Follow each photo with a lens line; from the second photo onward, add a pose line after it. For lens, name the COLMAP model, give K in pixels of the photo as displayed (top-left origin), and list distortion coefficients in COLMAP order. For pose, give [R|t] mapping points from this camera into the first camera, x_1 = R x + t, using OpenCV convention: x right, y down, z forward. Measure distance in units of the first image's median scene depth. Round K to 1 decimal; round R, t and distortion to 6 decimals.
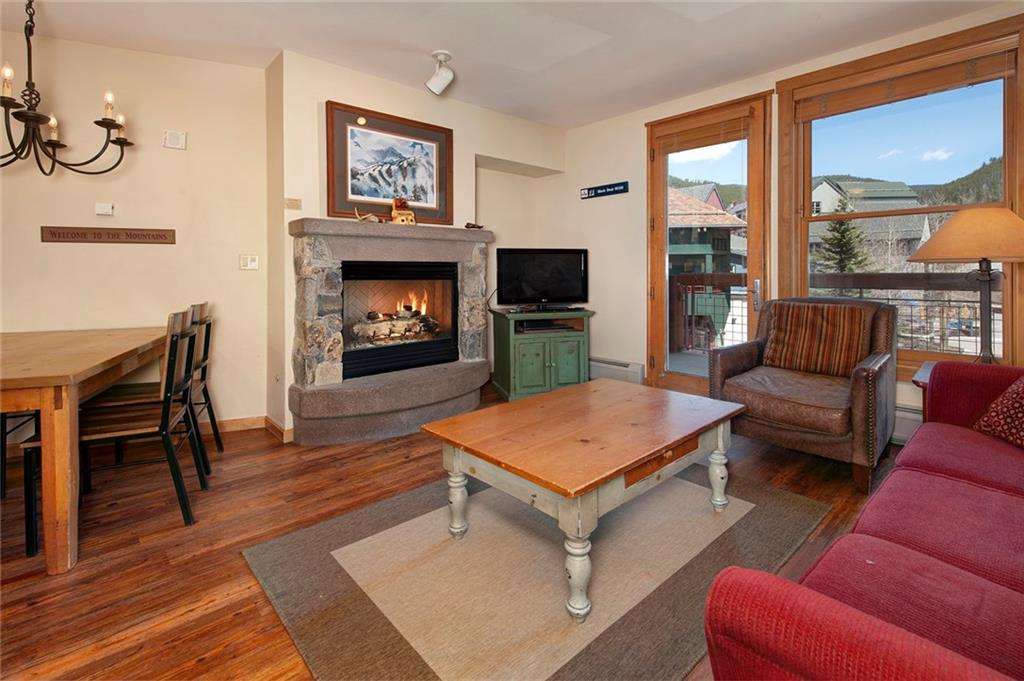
lens RADIAL K [[478.2, 0, 509.2], [0, 478.2, 291.0], [0, 0, 1]] dist [0.004846, -0.004674]
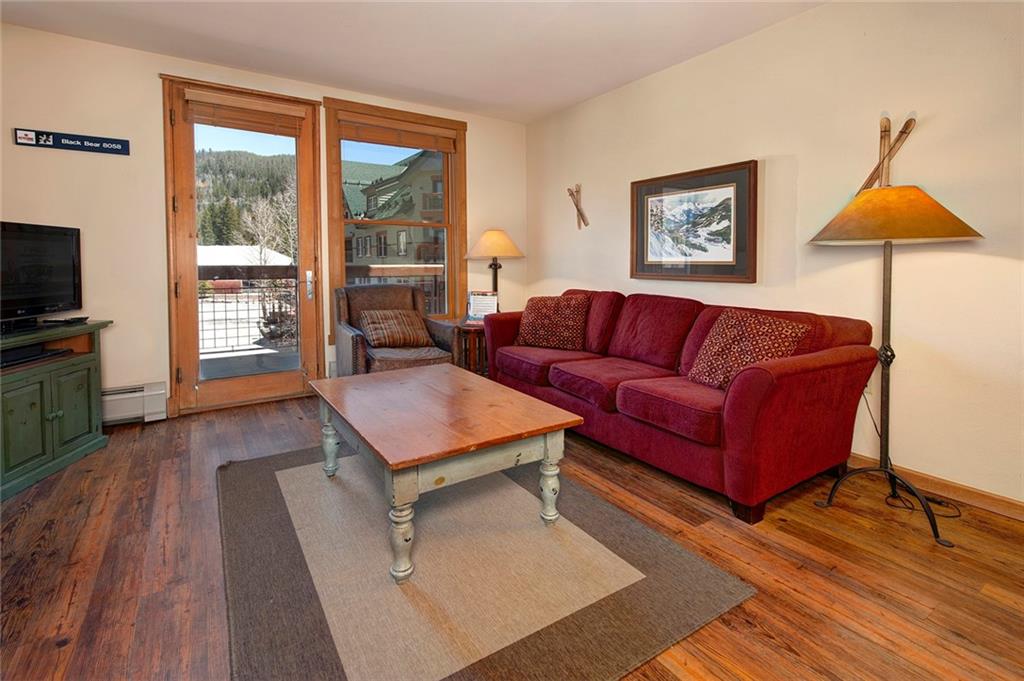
lens RADIAL K [[478.9, 0, 531.4], [0, 478.9, 274.4], [0, 0, 1]] dist [-0.002684, -0.001055]
pose [[0.125283, -0.019207, 0.991935, -0.555512], [0.037307, 0.999197, 0.014636, -0.014481], [-0.991419, 0.035172, 0.125899, 0.407990]]
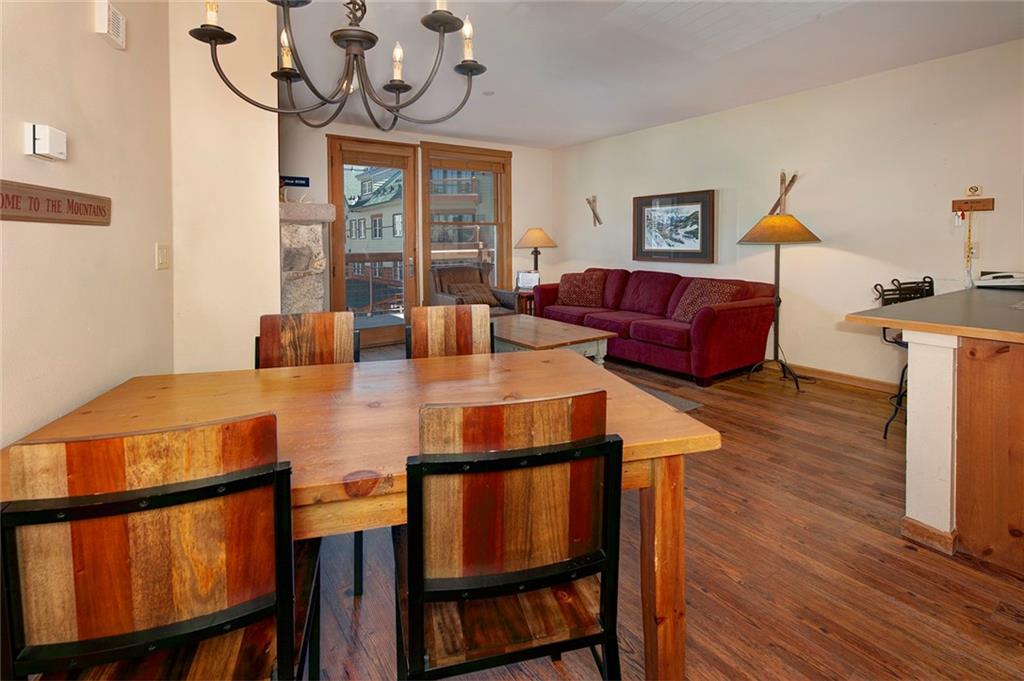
lens RADIAL K [[484.4, 0, 480.8], [0, 484.4, 270.0], [0, 0, 1]] dist [0.001141, -0.000859]
pose [[0.181181, -0.056490, 0.981826, -1.183470], [0.051368, 0.997530, 0.047915, -0.055558], [-0.982107, 0.041753, 0.183635, 0.531060]]
